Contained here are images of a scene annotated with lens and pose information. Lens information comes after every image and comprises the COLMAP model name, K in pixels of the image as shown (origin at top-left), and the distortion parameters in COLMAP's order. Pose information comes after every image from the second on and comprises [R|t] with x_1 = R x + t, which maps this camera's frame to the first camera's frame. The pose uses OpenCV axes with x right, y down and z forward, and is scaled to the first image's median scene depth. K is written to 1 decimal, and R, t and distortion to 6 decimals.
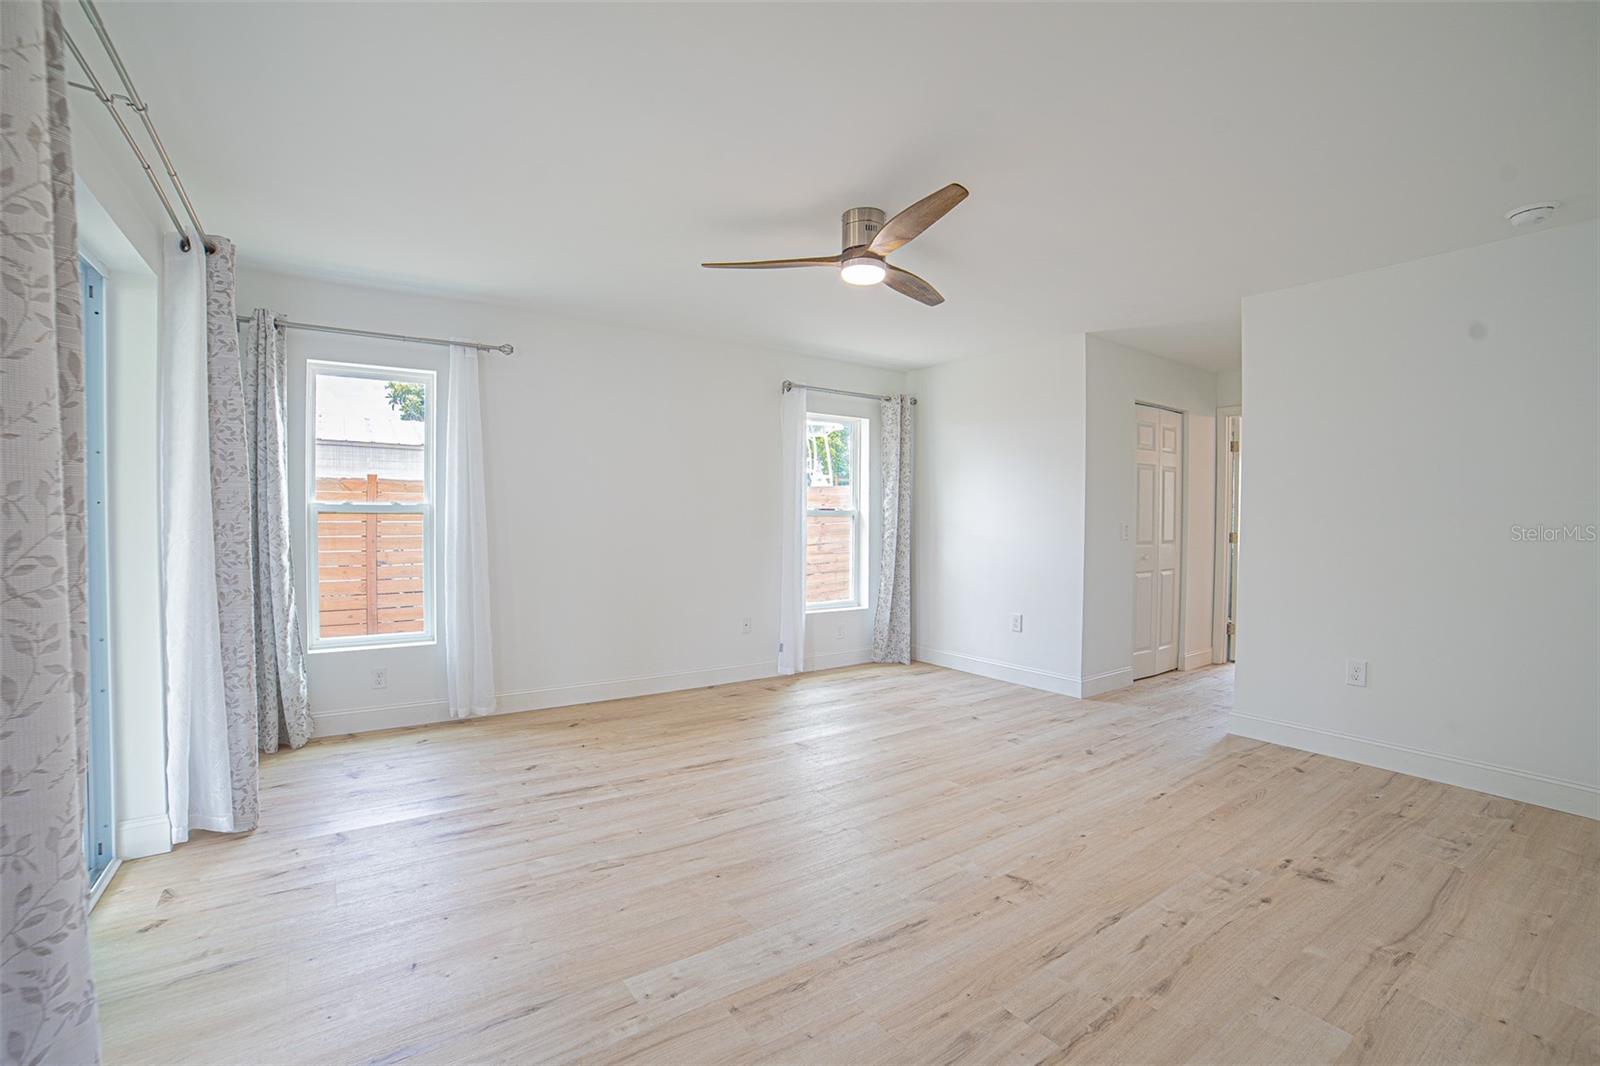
lens RADIAL K [[639.2, 0, 801.2], [0, 639.2, 523.5], [0, 0, 1]] dist [-0.091878, 0.025540]
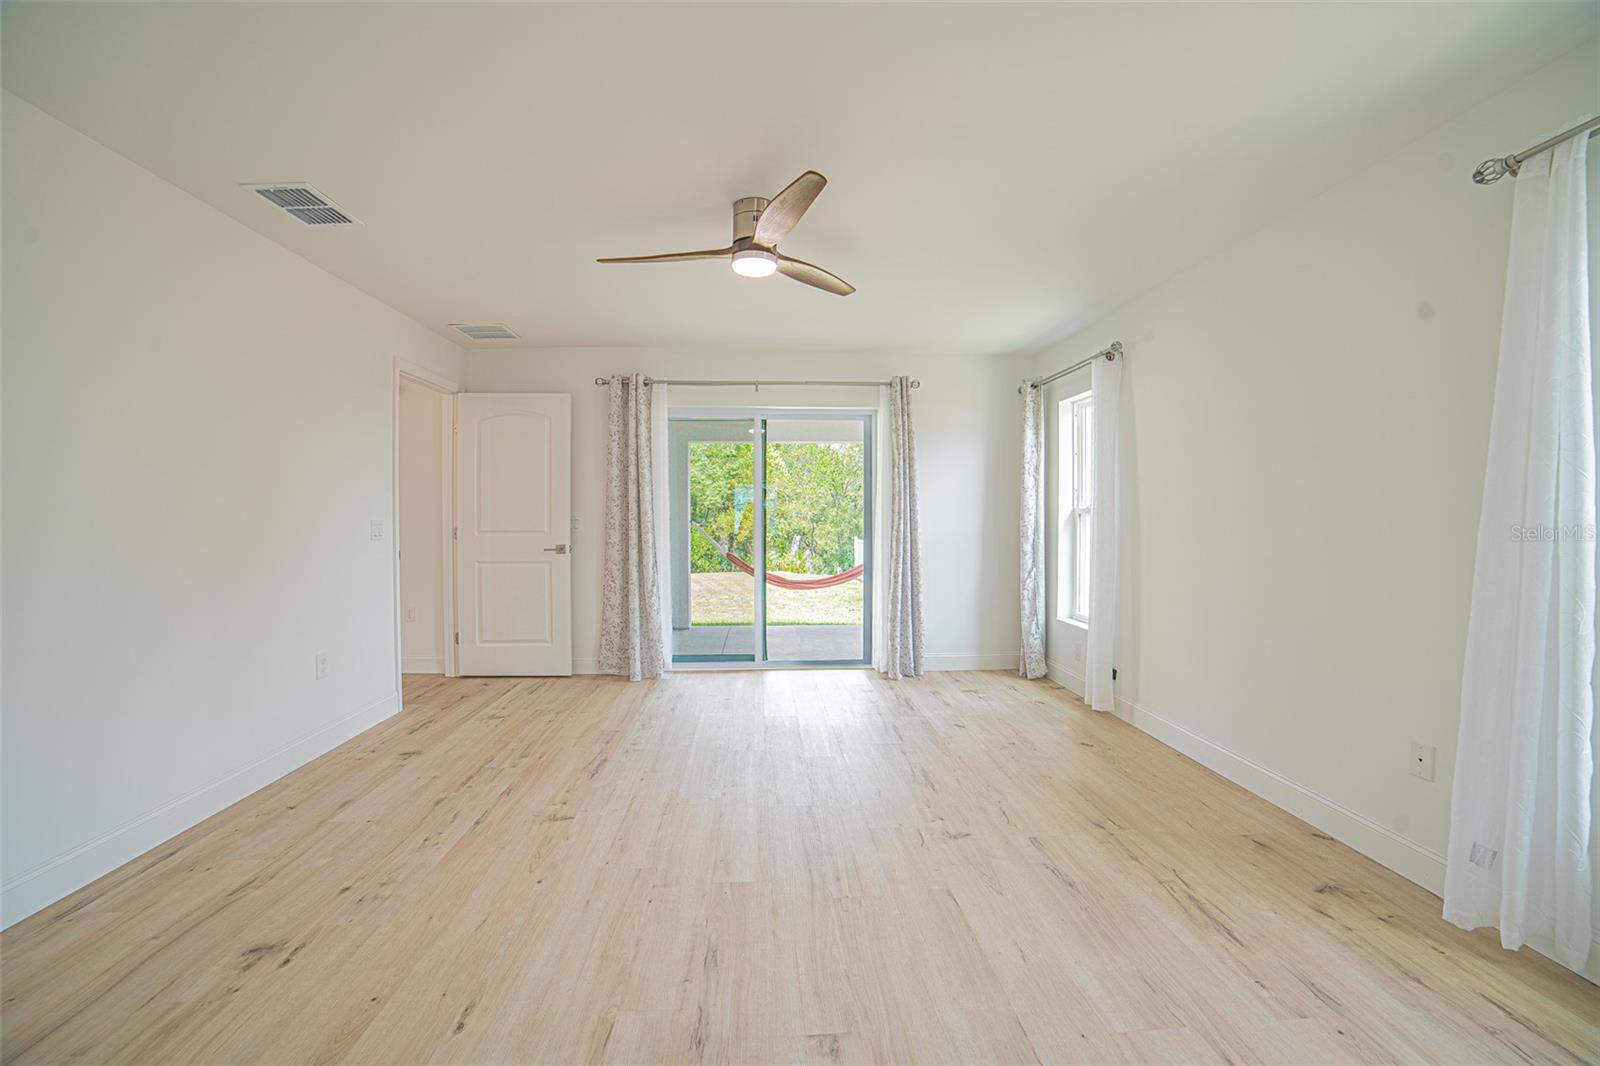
lens RADIAL K [[639.2, 0, 801.2], [0, 639.2, 523.5], [0, 0, 1]] dist [-0.091878, 0.025540]
pose [[-0.478684, 0.002622, -0.877983, 1.022632], [-0.011559, 0.999890, 0.009288, -0.011479], [0.877911, 0.014594, -0.478601, 1.701857]]
